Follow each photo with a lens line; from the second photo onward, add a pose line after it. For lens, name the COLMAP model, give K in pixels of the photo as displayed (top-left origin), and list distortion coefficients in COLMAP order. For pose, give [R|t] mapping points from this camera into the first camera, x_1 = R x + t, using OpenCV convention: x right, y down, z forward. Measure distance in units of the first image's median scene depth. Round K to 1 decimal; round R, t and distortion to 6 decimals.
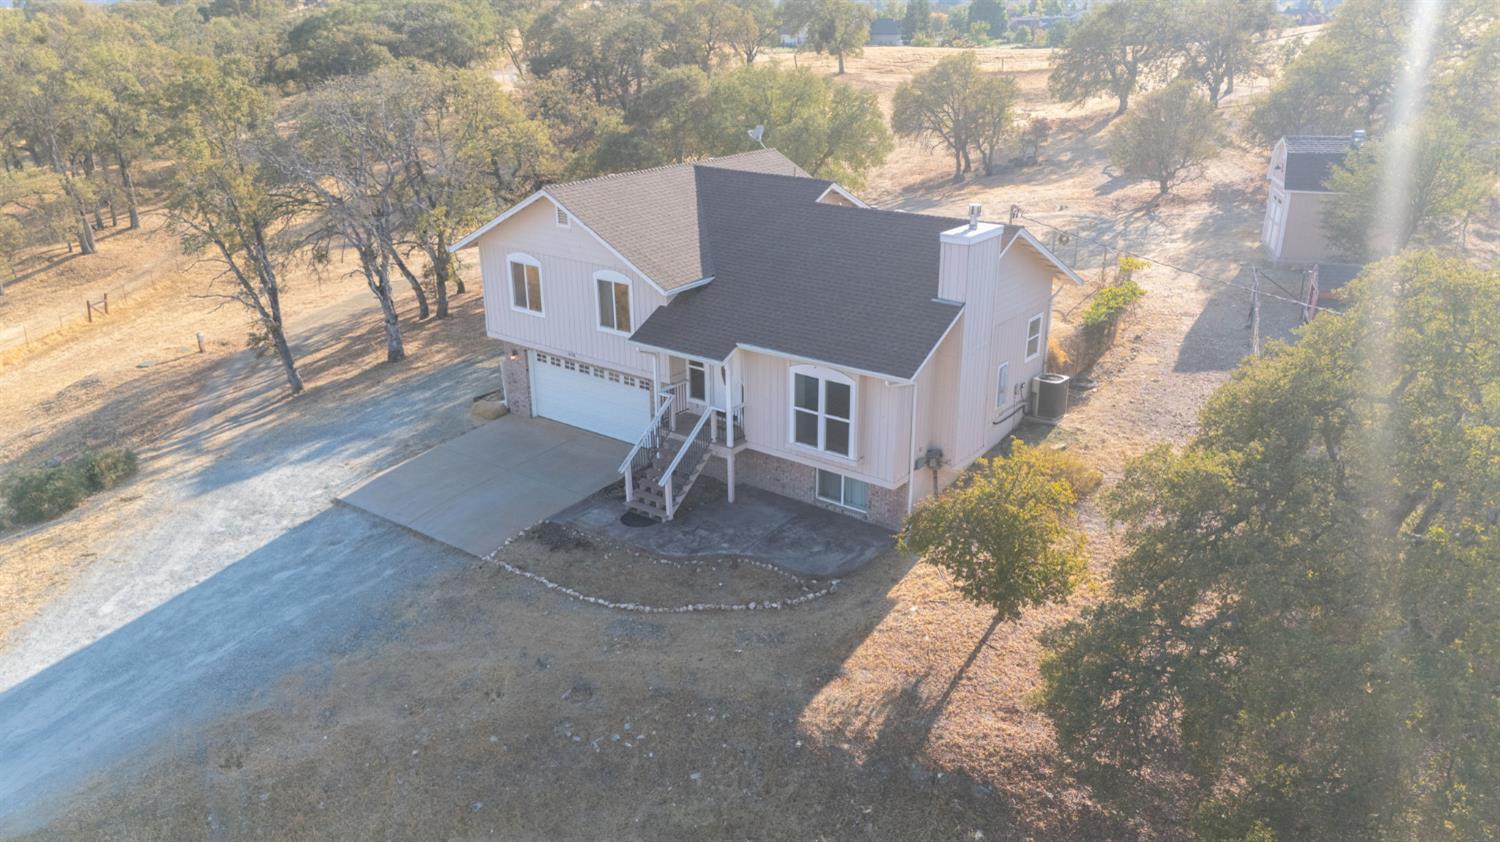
lens RADIAL K [[1099.4, 0, 758.1], [0, 1099.4, 421.9], [0, 0, 1]] dist [0.114233, -0.206800]
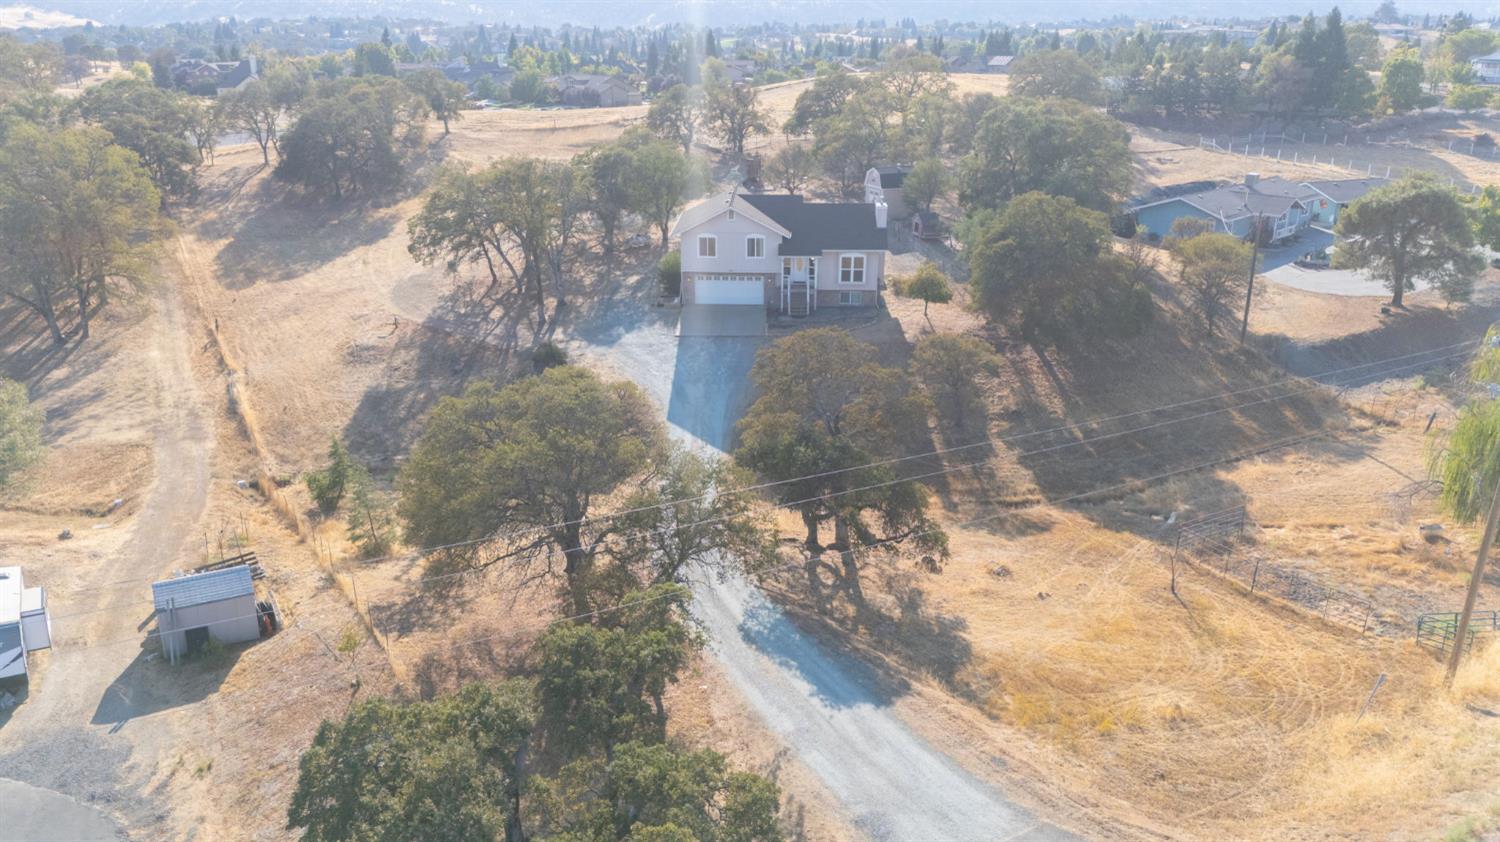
lens RADIAL K [[1099.4, 0, 758.1], [0, 1099.4, 421.9], [0, 0, 1]] dist [0.114233, -0.206800]
pose [[0.807965, -0.189459, 0.557941, -1.602789], [0.200975, 0.978725, 0.041308, 0.188599], [-0.553897, 0.078757, 0.828852, -1.117431]]
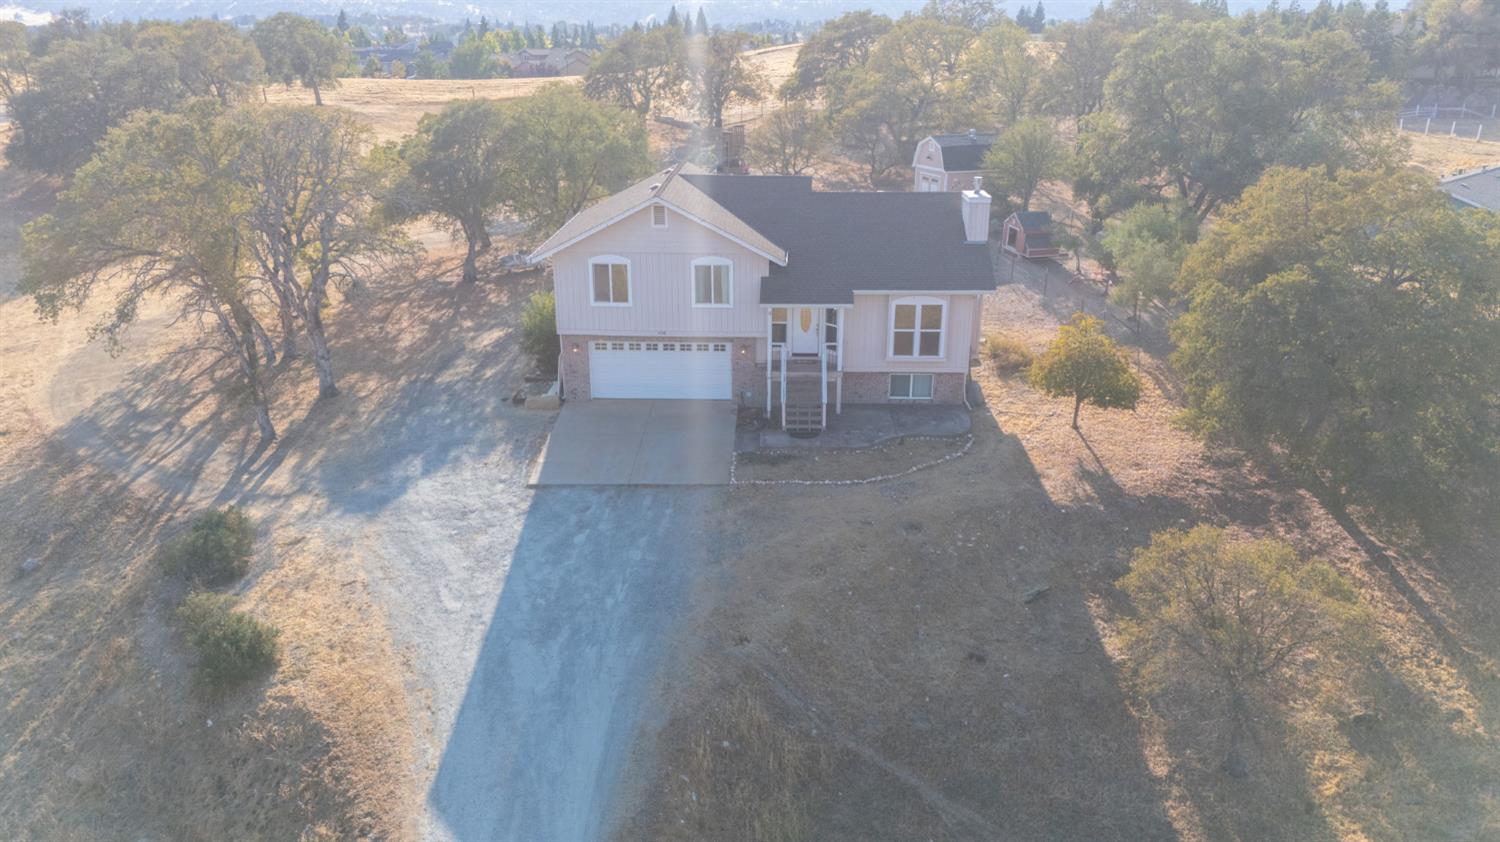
lens RADIAL K [[1099.4, 0, 758.1], [0, 1099.4, 421.9], [0, 0, 1]] dist [0.114233, -0.206800]
pose [[0.809148, -0.189041, 0.556365, -0.774511], [0.202468, 0.978550, 0.038033, 0.010887], [-0.551621, 0.081872, 0.830067, -0.057383]]
